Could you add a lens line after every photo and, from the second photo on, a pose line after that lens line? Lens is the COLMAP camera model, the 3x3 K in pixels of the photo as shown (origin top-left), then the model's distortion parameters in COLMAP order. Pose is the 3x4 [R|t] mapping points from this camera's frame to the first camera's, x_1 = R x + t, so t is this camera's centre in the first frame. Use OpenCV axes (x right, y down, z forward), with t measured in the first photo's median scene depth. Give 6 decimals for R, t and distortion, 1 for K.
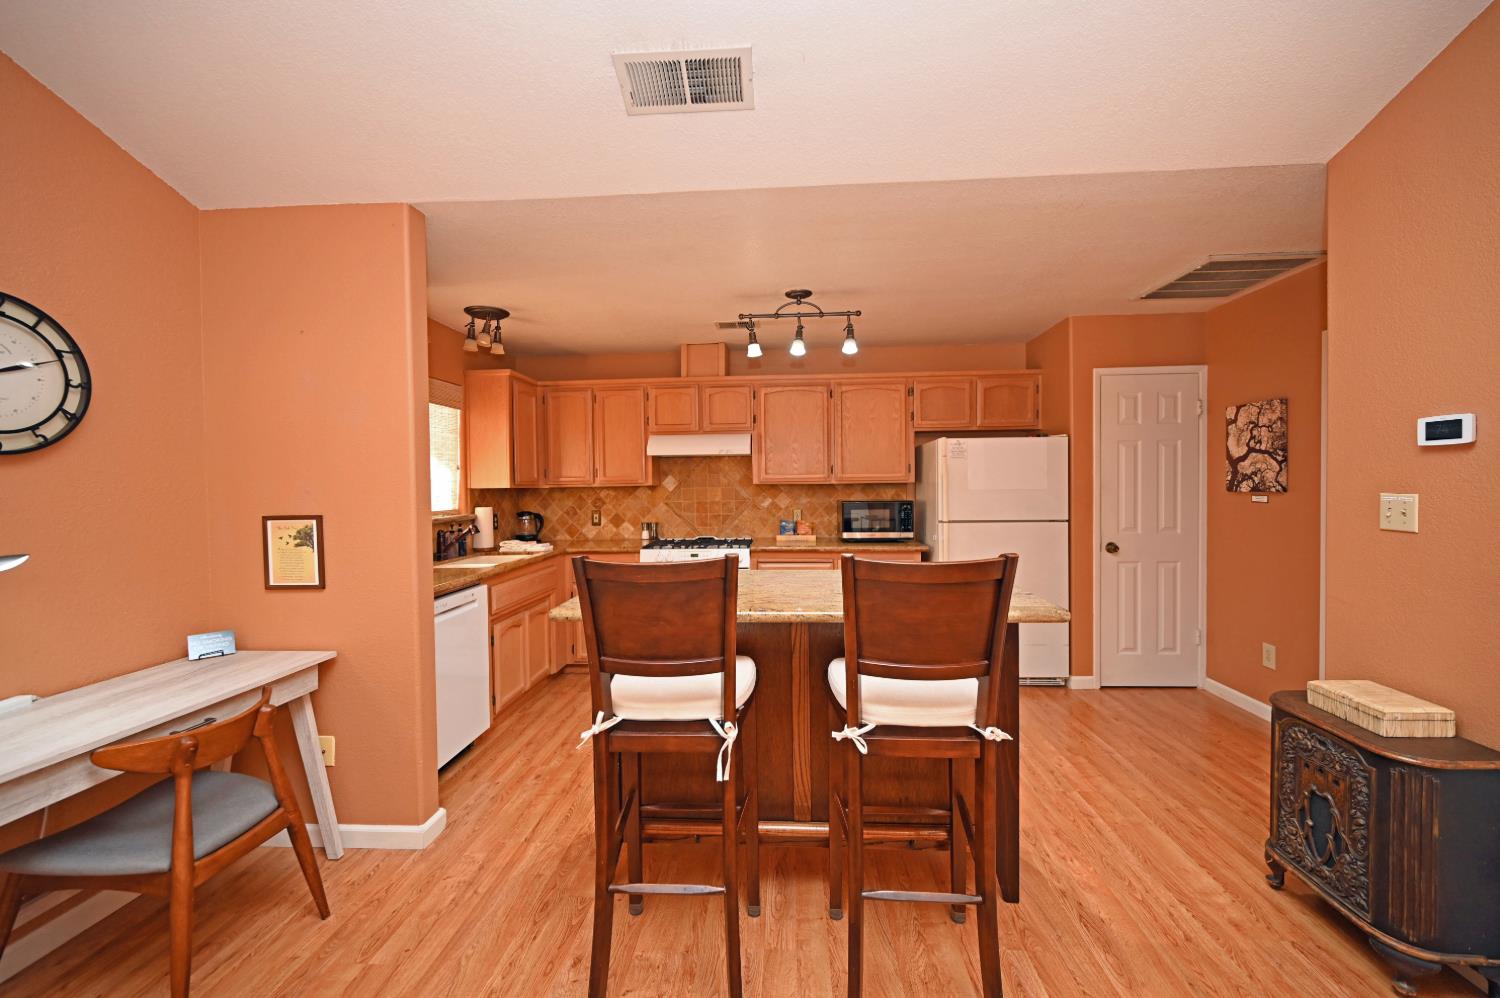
lens RADIAL K [[600.4, 0, 750.0], [0, 600.4, 499.0], [0, 0, 1]] dist [-0.000404, -0.000259]
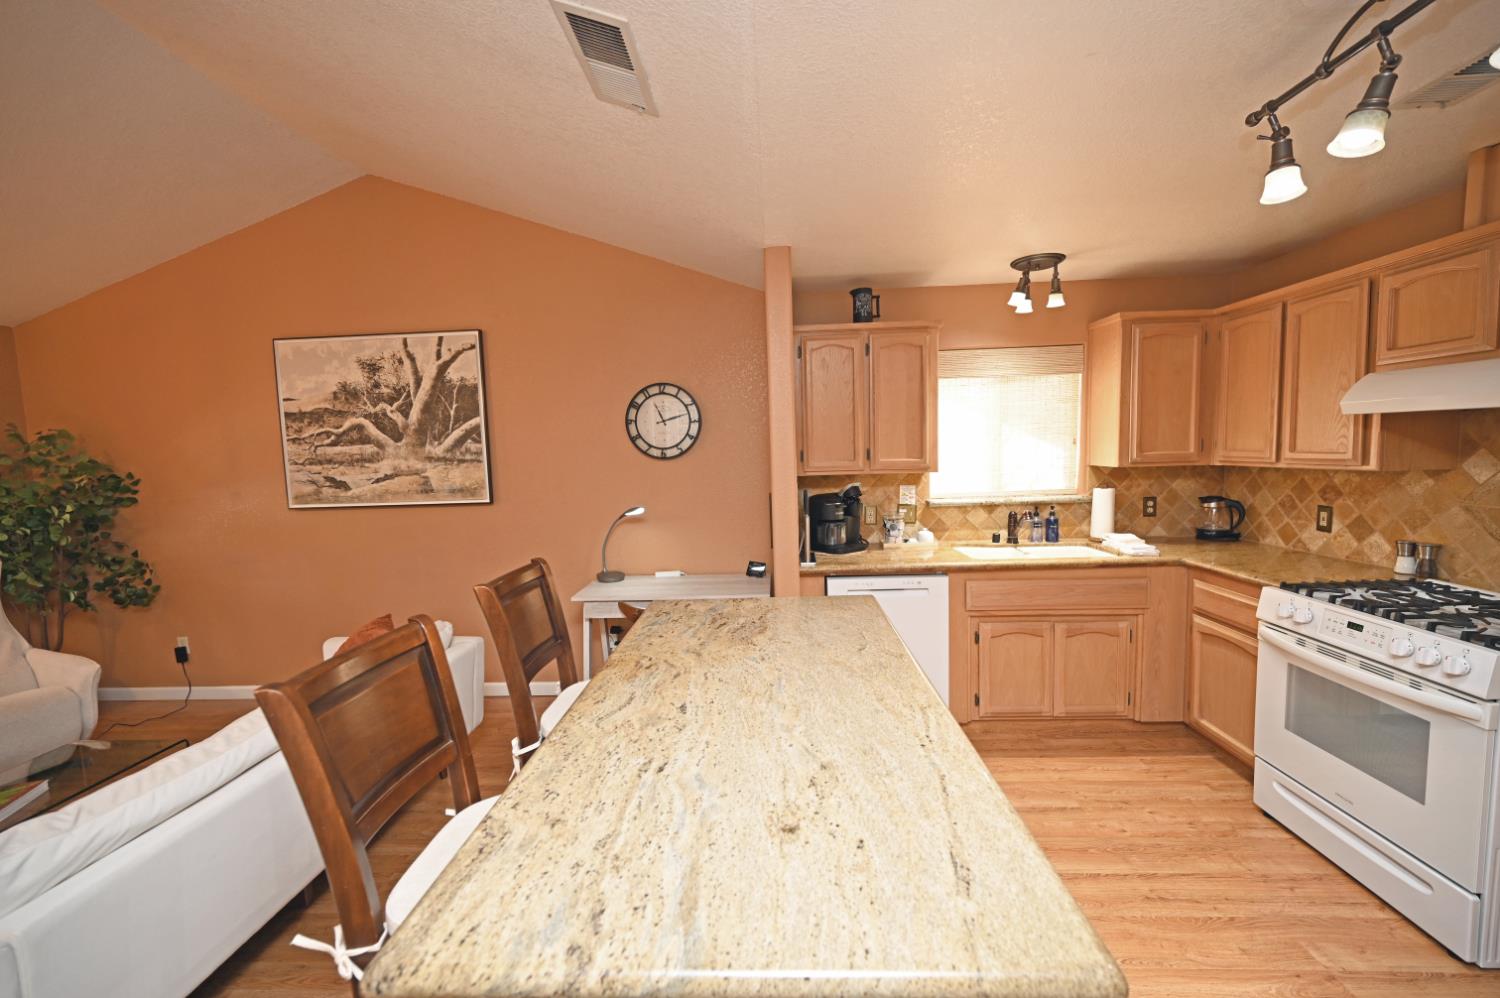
lens RADIAL K [[589.5, 0, 750.0], [0, 589.5, 499.0], [0, 0, 1]] dist [-0.002052, 0.000115]
pose [[0.023403, 0.103986, -0.994303, 0.340322], [0.006360, 0.994540, 0.104161, -0.057581], [0.999706, -0.008761, 0.022614, 0.482353]]
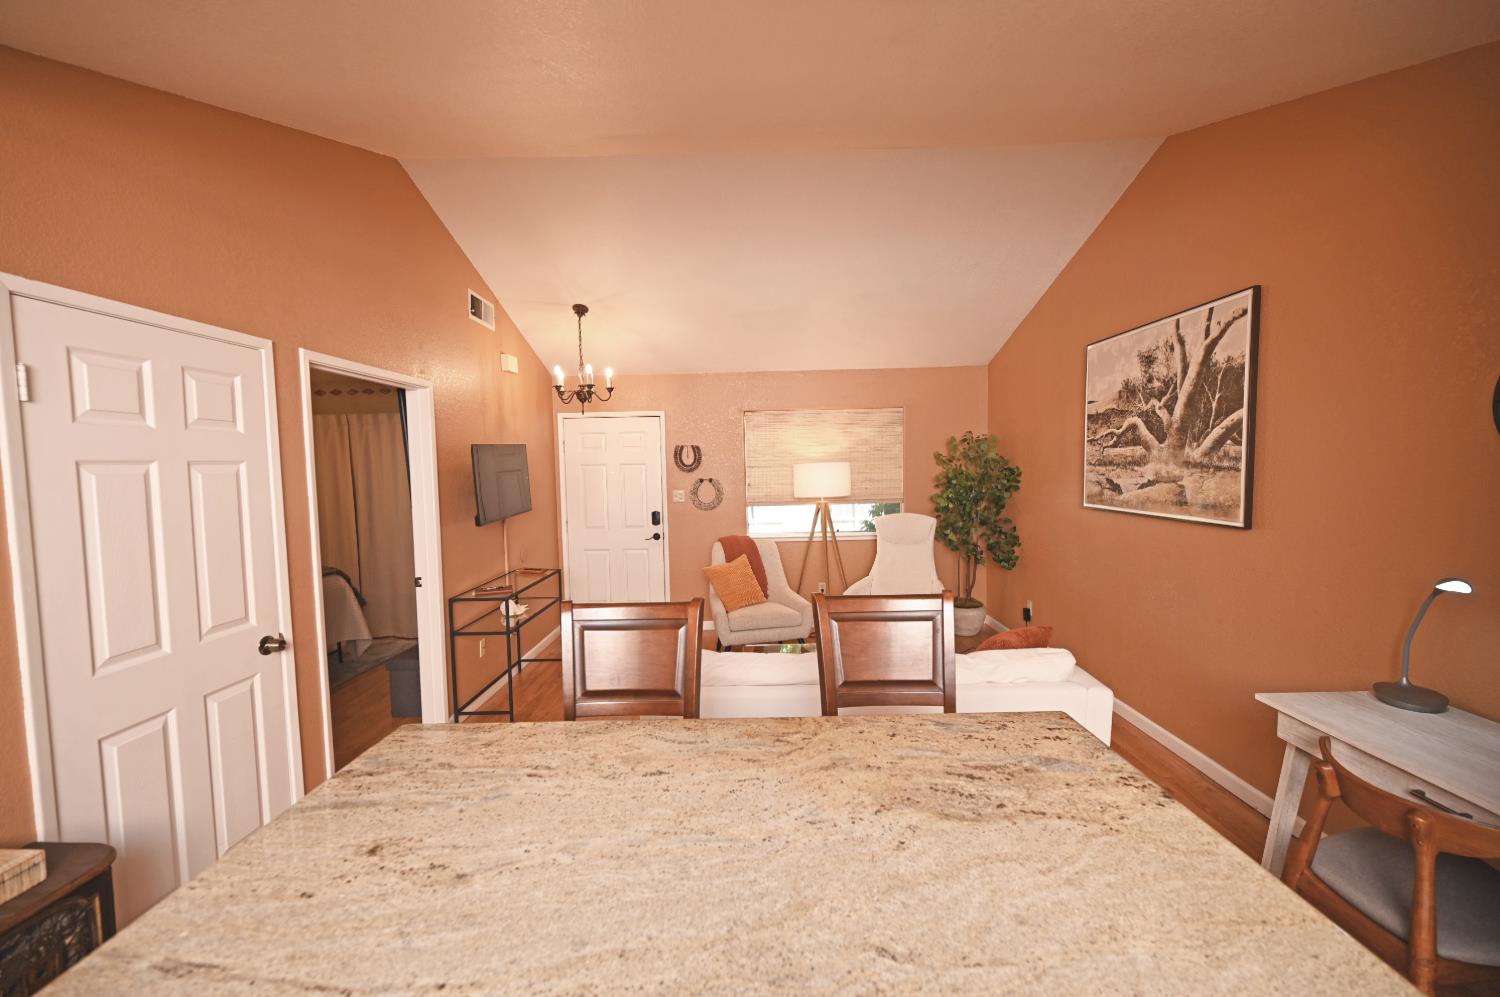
lens RADIAL K [[600.4, 0, 750.0], [0, 600.4, 498.5], [0, 0, 1]] dist [-0.000404, -0.000259]
pose [[-0.997434, 0.037438, -0.061027, 0.039739], [0.032100, 0.995760, 0.086206, -0.066115], [0.063996, 0.084026, -0.994406, 0.703611]]
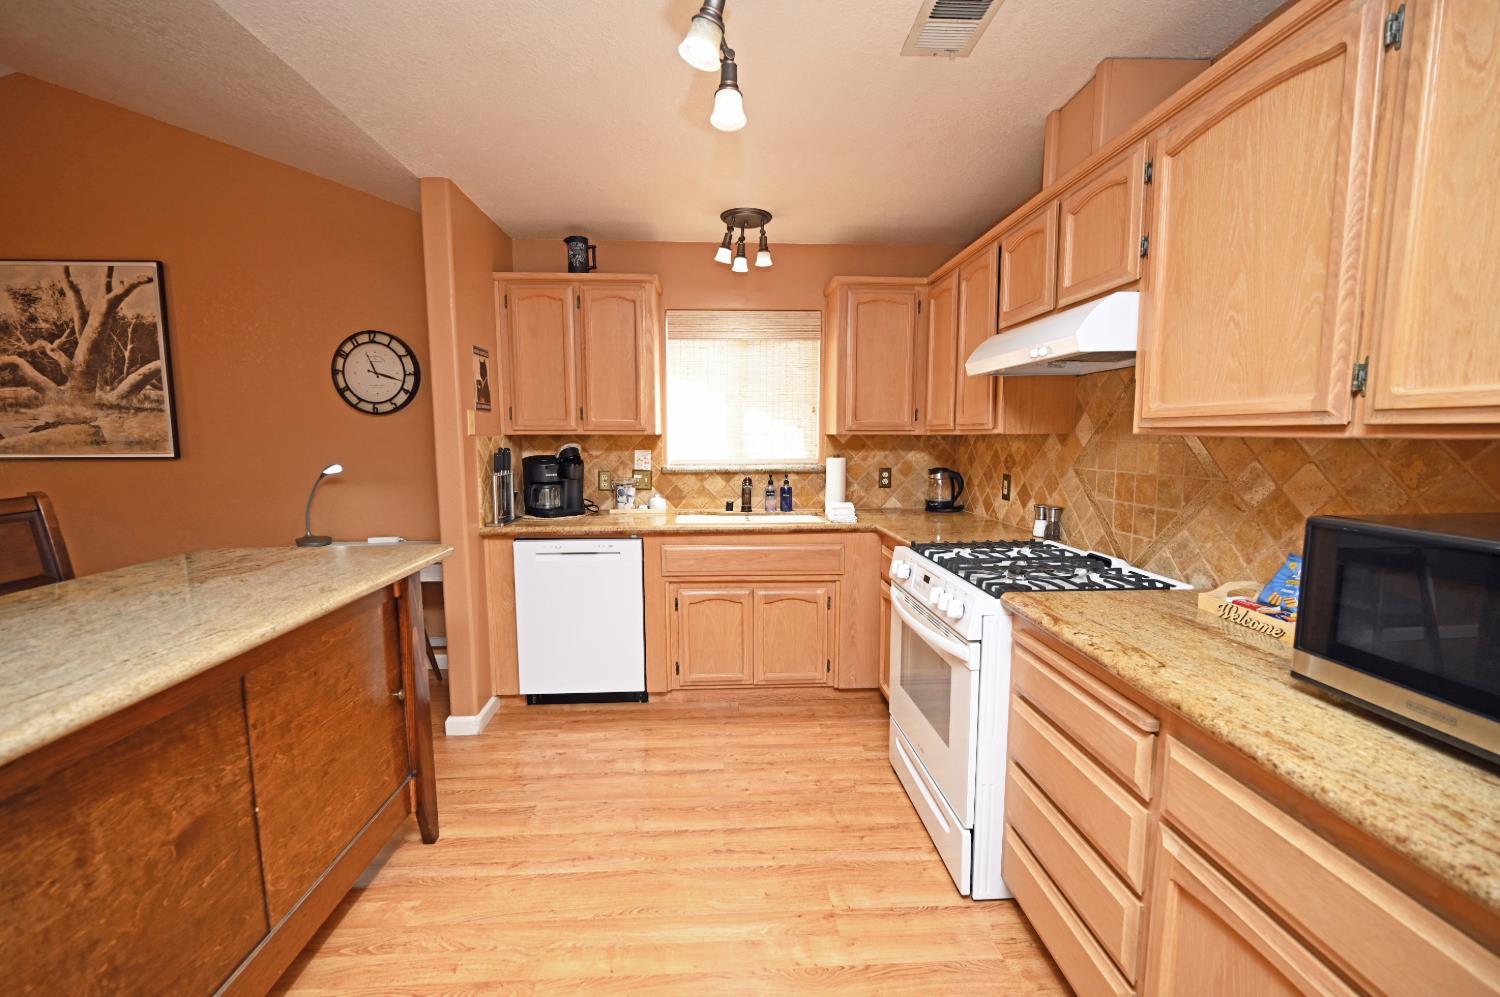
lens RADIAL K [[615.9, 0, 750.0], [0, 615.9, 498.5], [0, 0, 1]] dist [-0.002625, 0.000169]
pose [[0.120943, 0.118956, -0.985506, 0.362453], [-0.025222, 0.992841, 0.116746, -0.025301], [0.992339, 0.010737, 0.123078, 0.759286]]
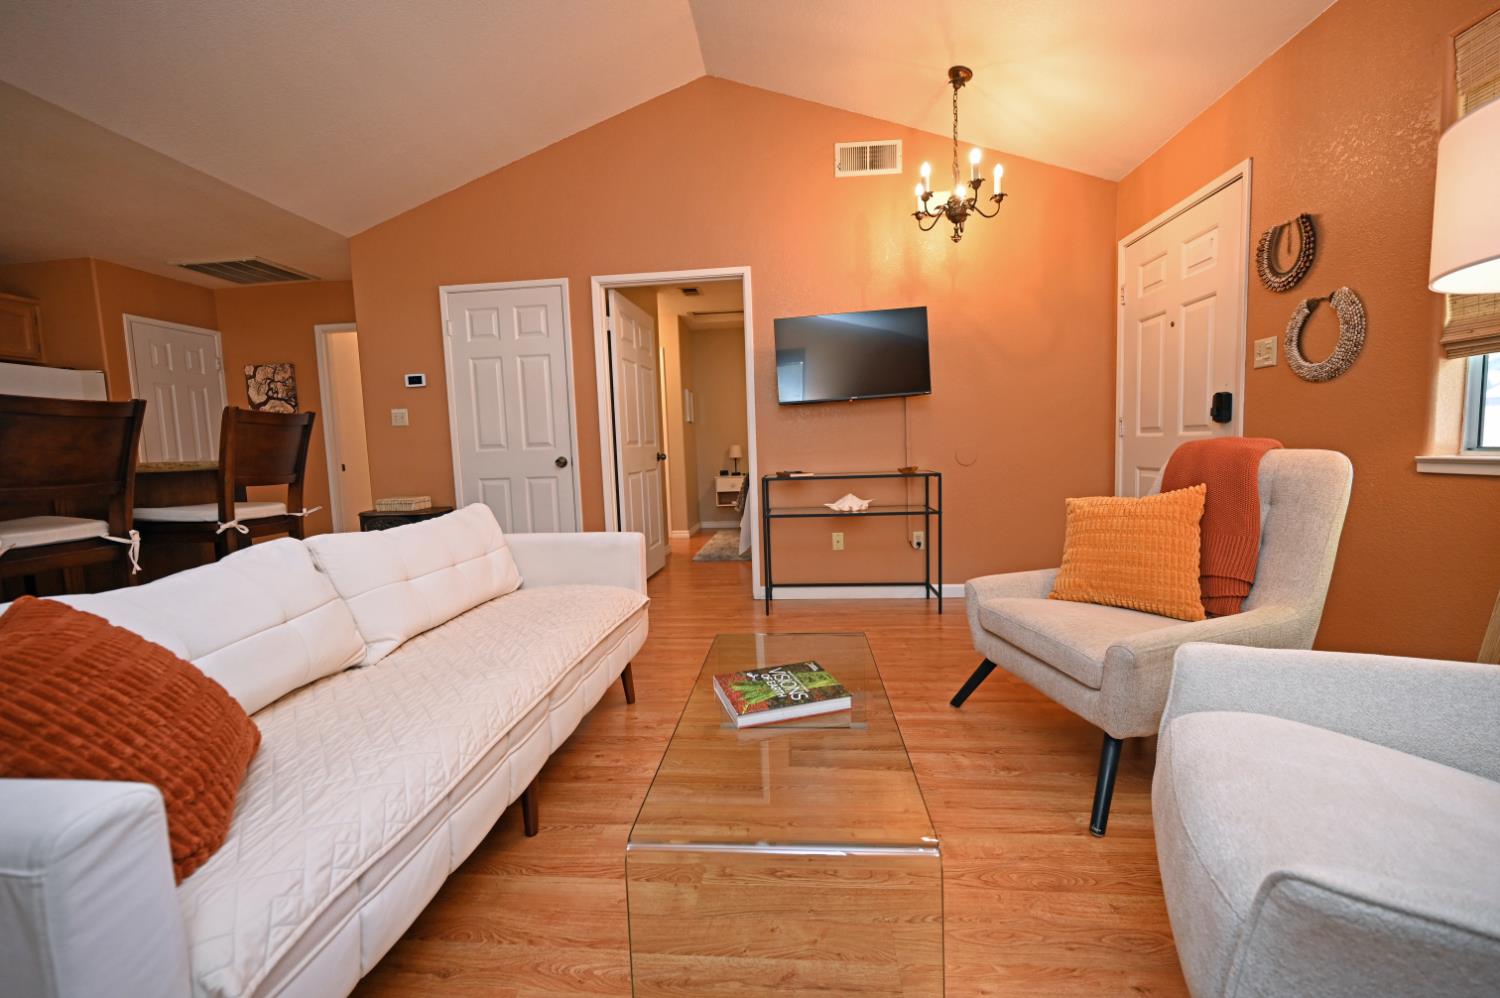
lens RADIAL K [[589.5, 0, 750.0], [0, 589.5, 499.0], [0, 0, 1]] dist [-0.002052, 0.000115]
pose [[0.019219, -0.074321, 0.997049, -0.446575], [0.062525, 0.995371, 0.072991, 0.101026], [-0.997858, 0.060937, 0.023777, -0.131259]]
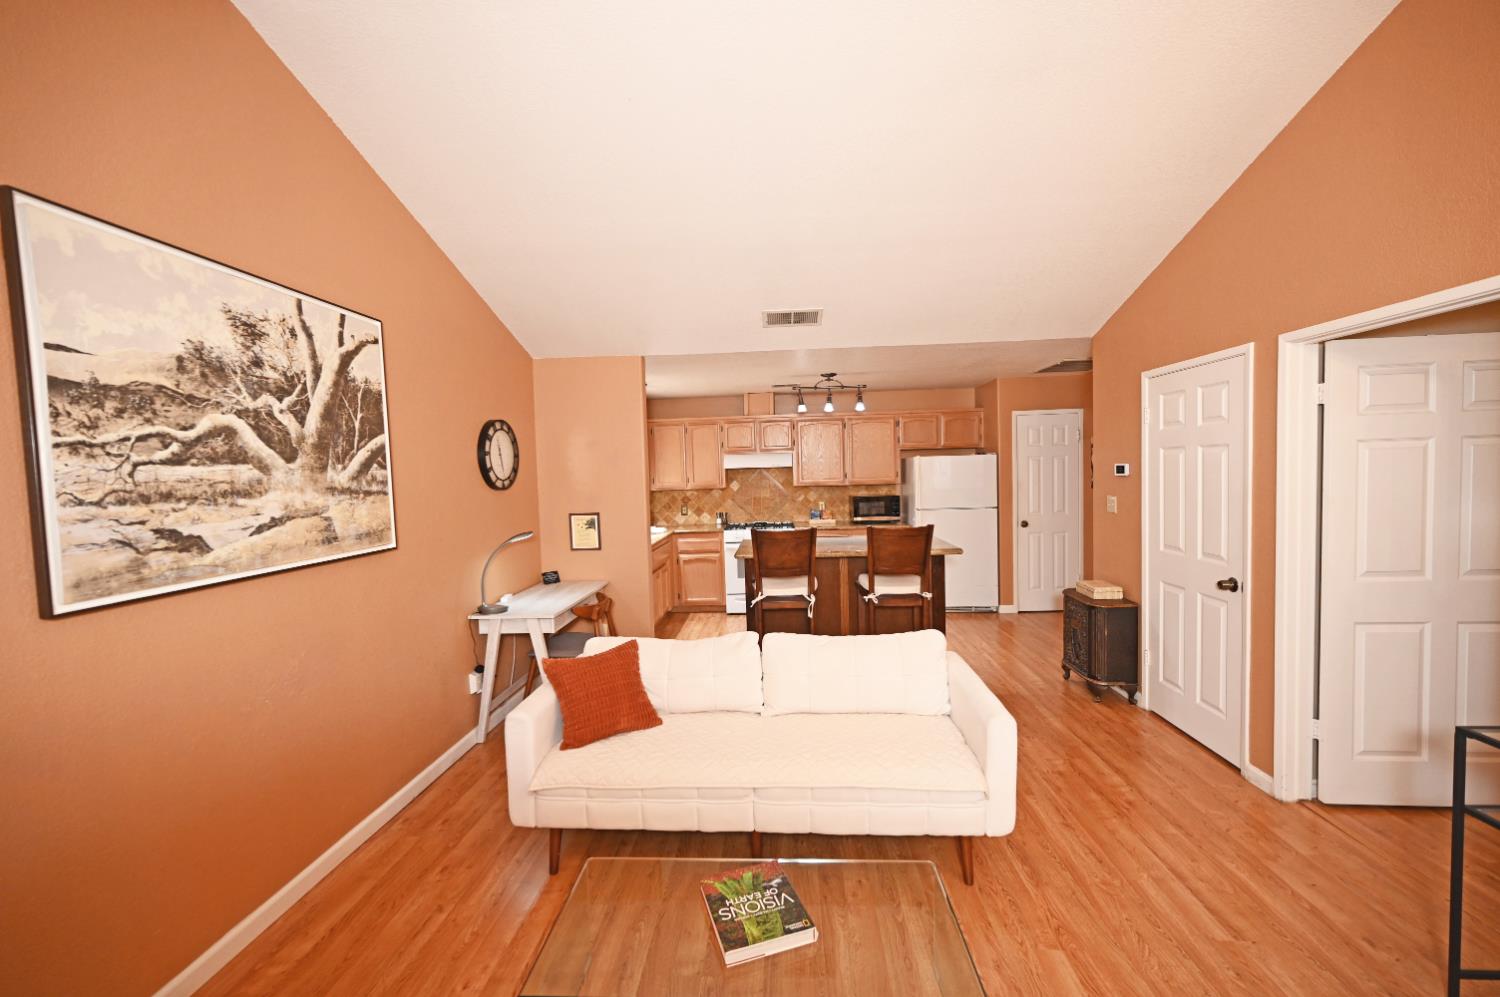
lens RADIAL K [[589.5, 0, 750.0], [0, 589.5, 498.5], [0, 0, 1]] dist [-0.002052, 0.000115]
pose [[0.999849, -0.016136, 0.006477, -0.118990], [0.015996, 0.999650, 0.021084, -0.027956], [-0.006815, -0.020978, 0.999757, -0.497442]]
